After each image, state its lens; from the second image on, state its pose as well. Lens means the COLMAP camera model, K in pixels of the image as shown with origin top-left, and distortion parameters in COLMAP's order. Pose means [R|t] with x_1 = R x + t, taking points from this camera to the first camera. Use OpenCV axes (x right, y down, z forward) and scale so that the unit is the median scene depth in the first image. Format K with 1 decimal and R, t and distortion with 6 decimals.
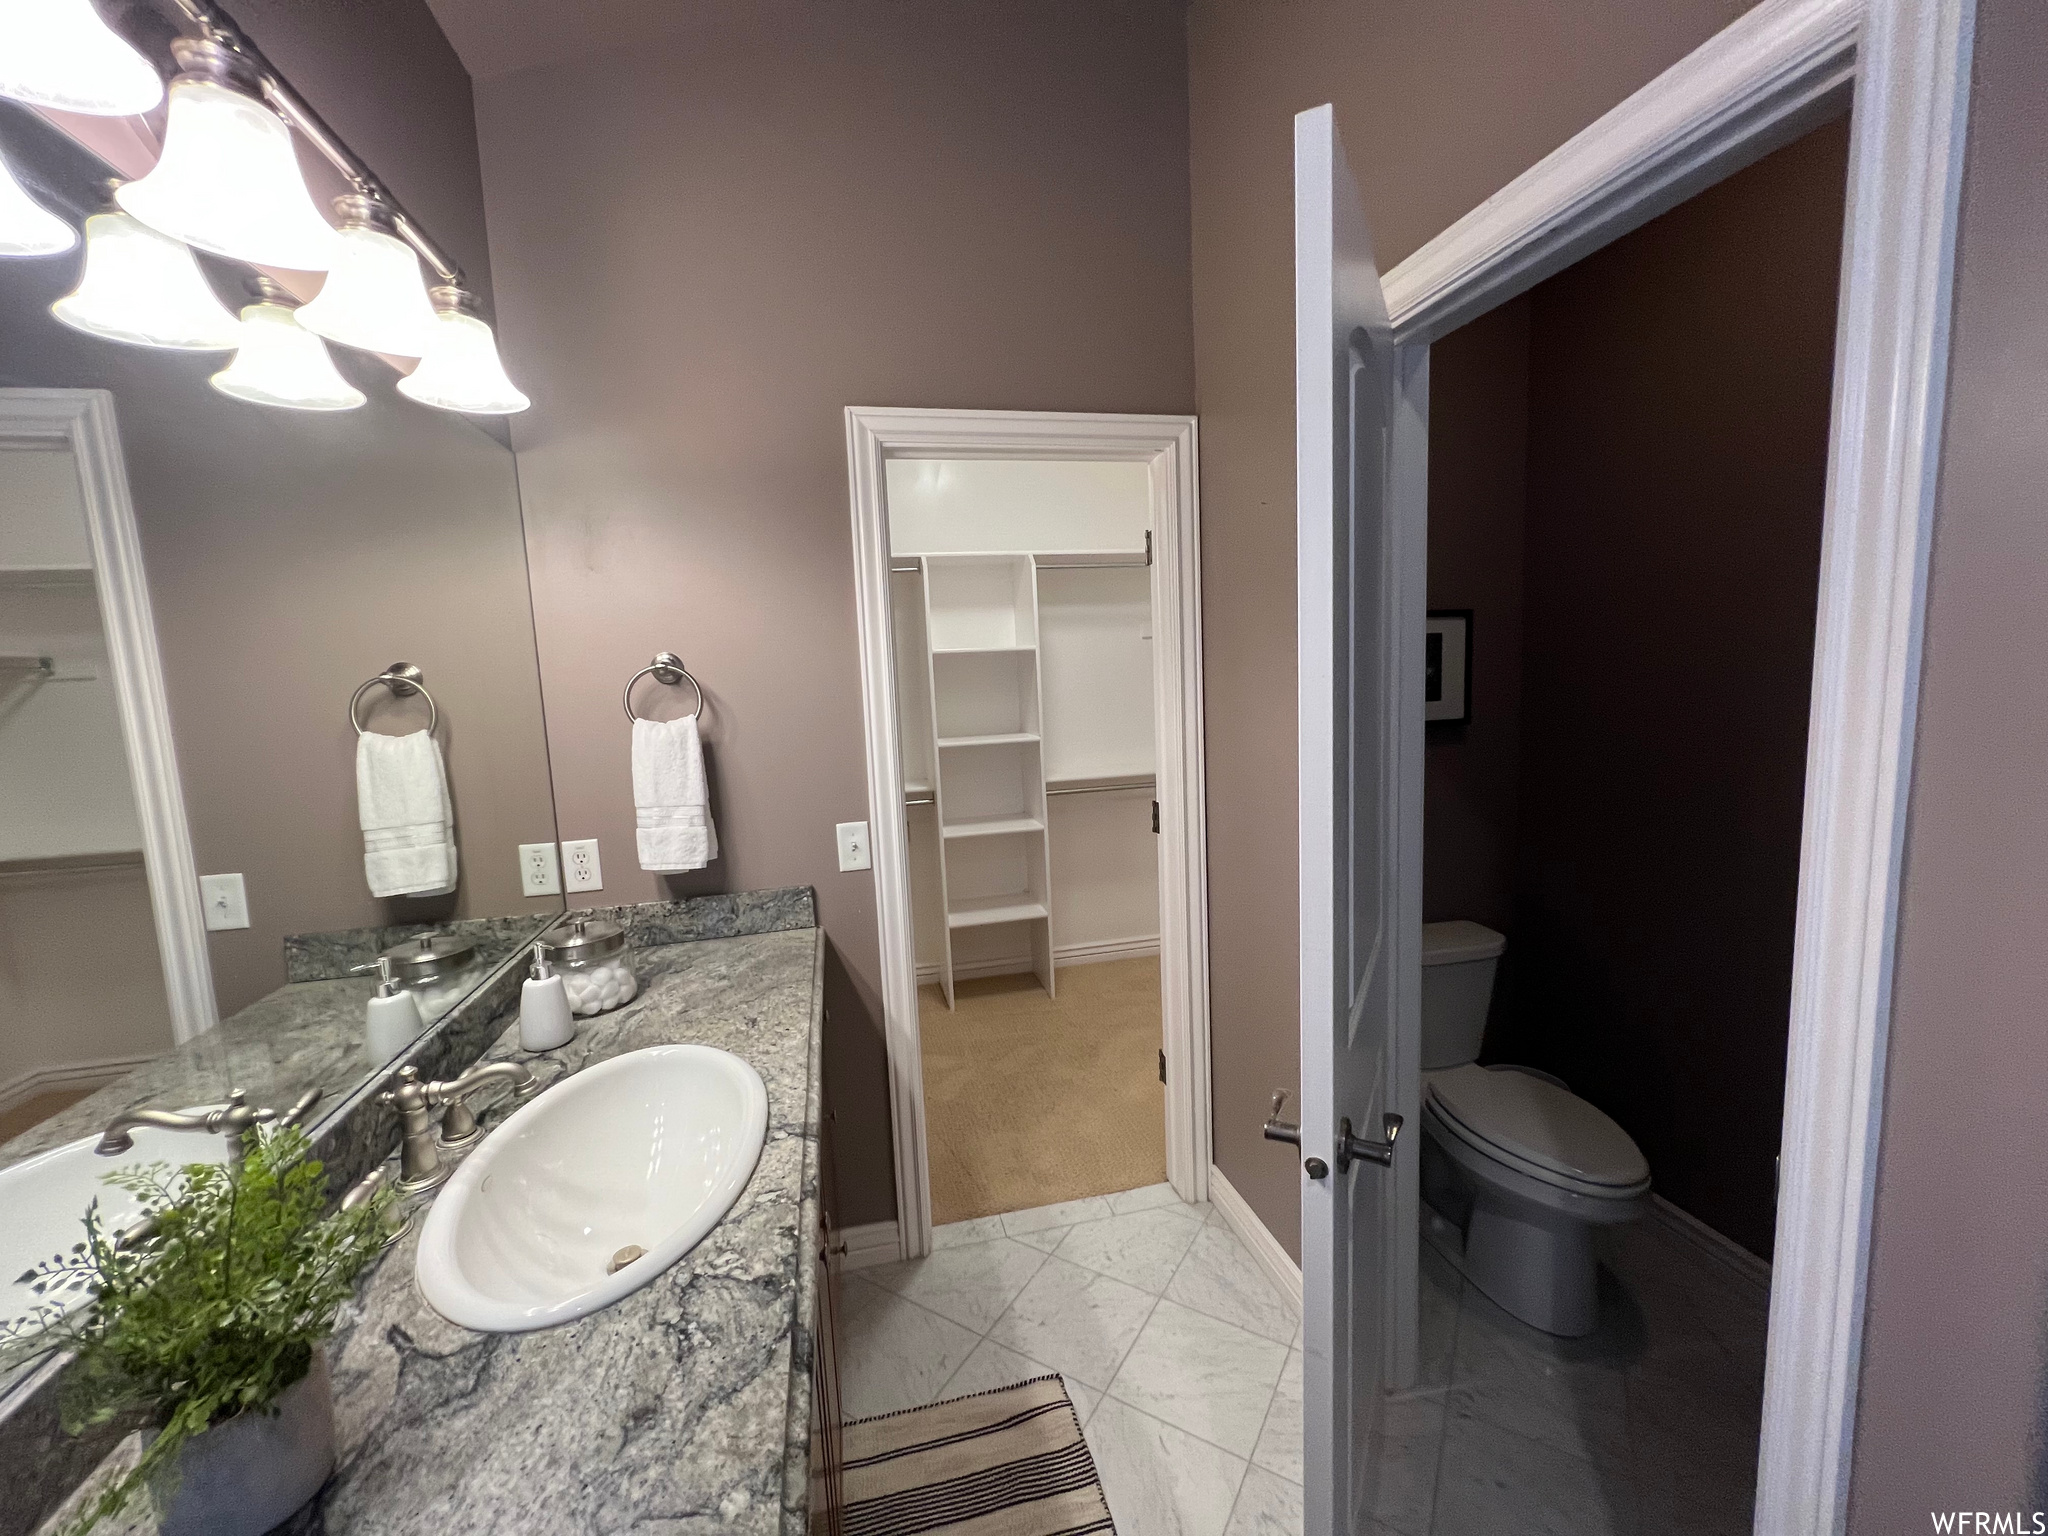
lens RADIAL K [[829.1, 0, 1028.3], [0, 829.1, 771.0], [0, 0, 1]] dist [0.000461, 0.000584]
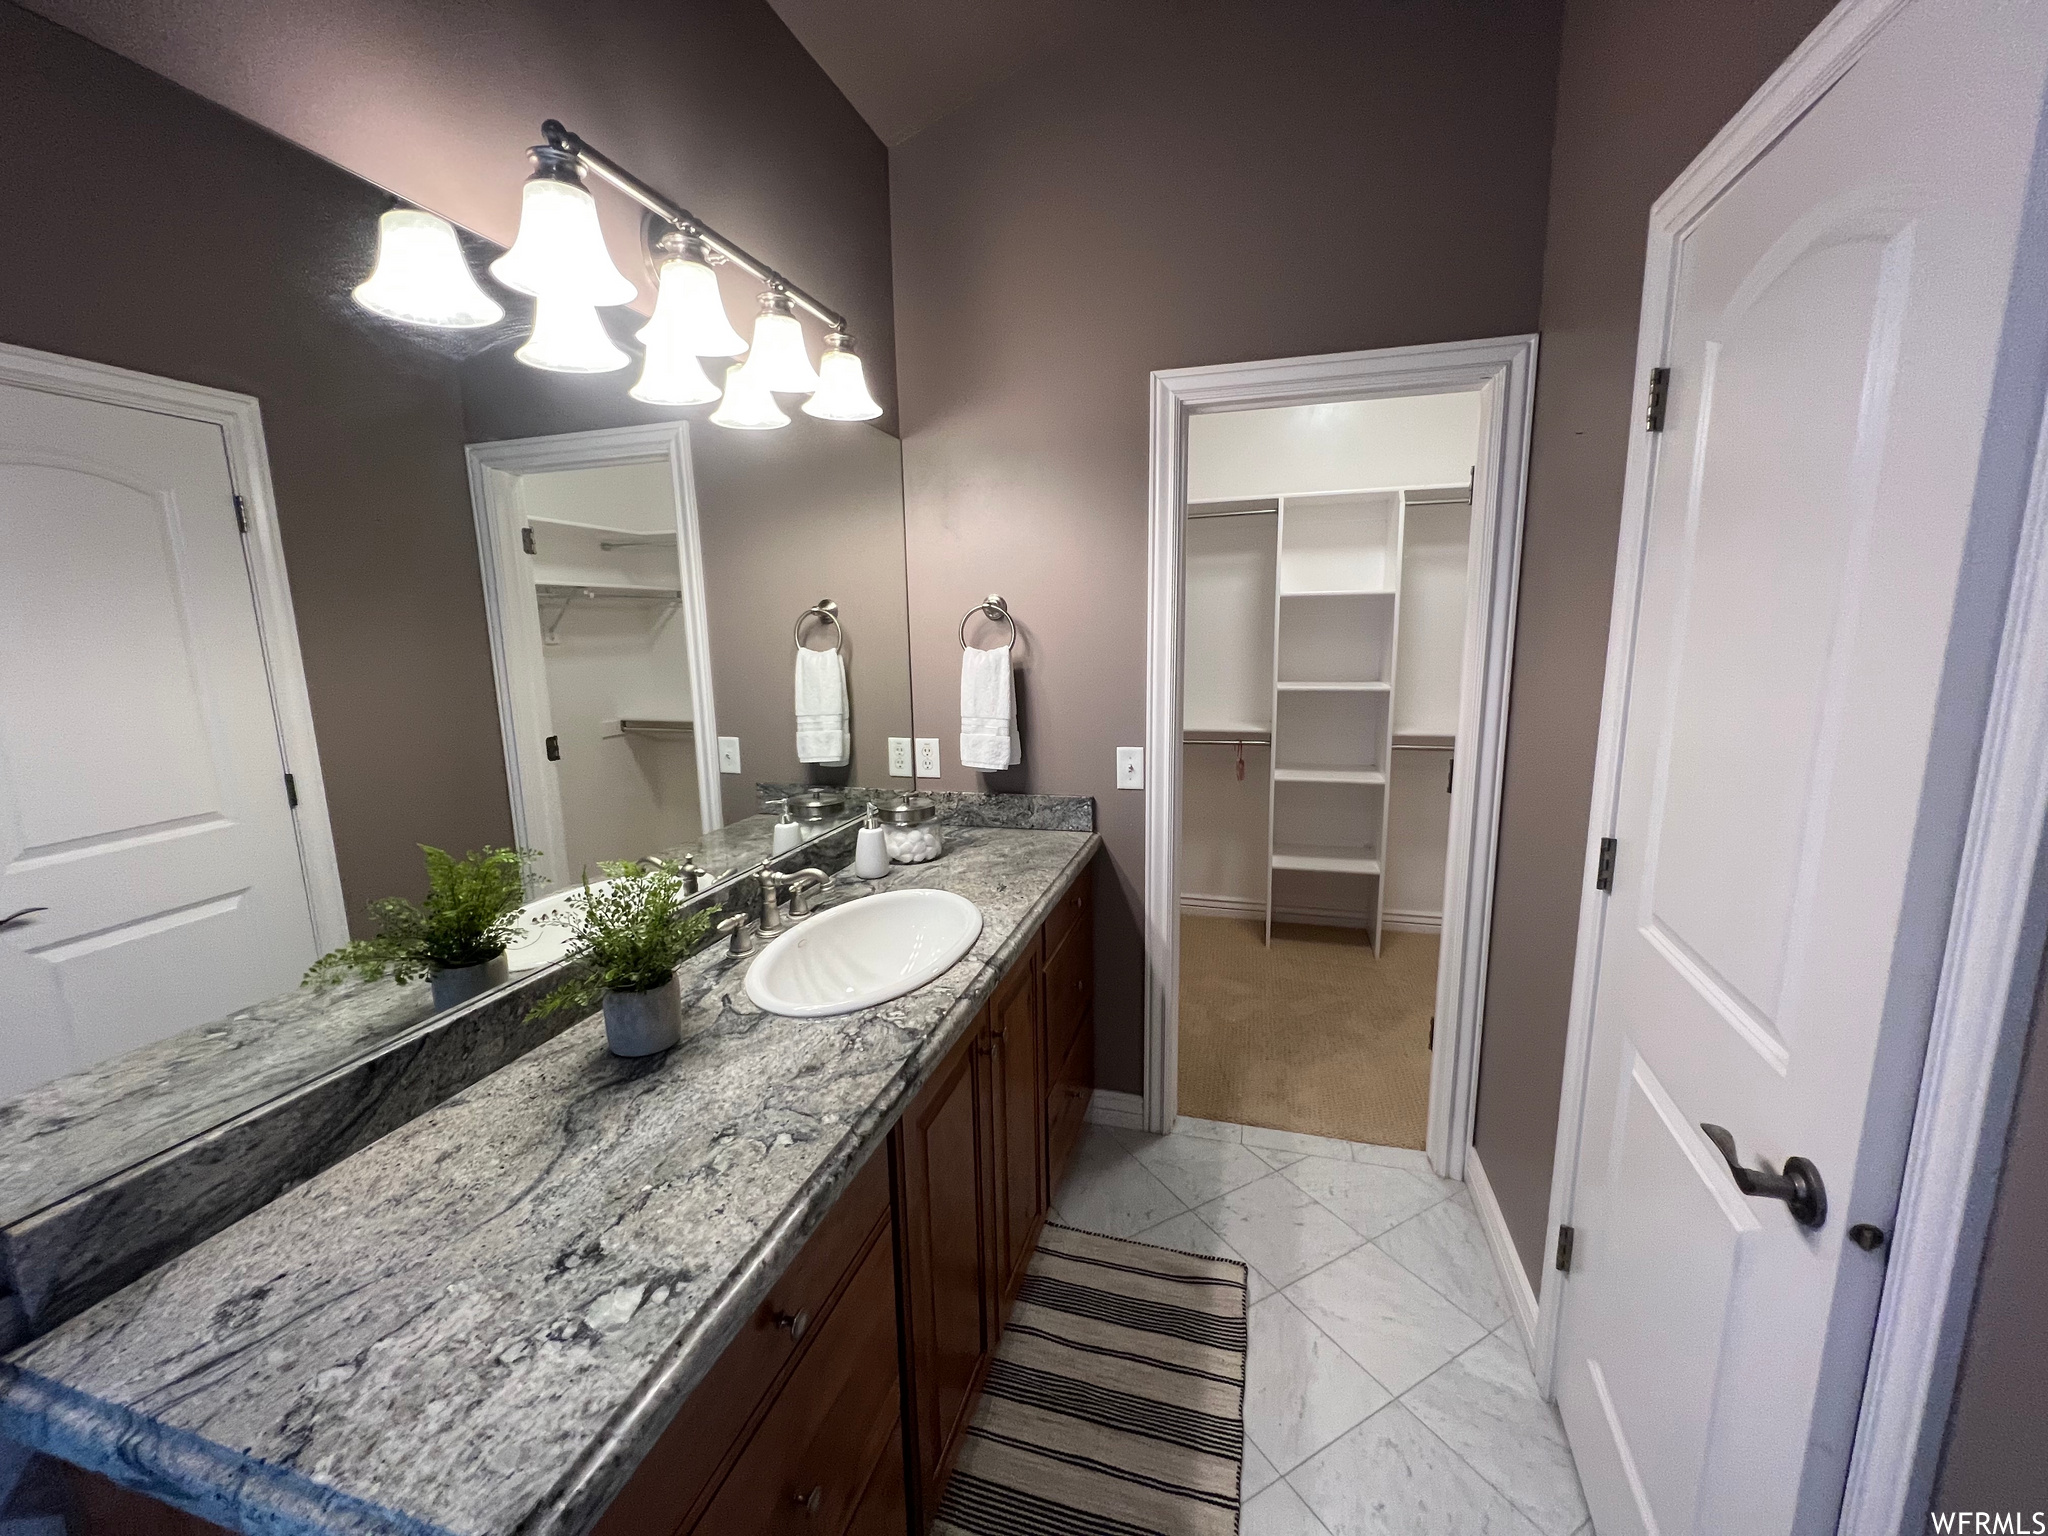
lens RADIAL K [[829.1, 0, 1023.4], [0, 829.1, 770.4], [0, 0, 1]] dist [0.000461, 0.000584]
pose [[0.872302, 0.114375, -0.475402, 0.229452], [-0.080160, 0.992554, 0.091713, 0.001600], [0.482352, -0.041893, 0.874975, -0.078788]]
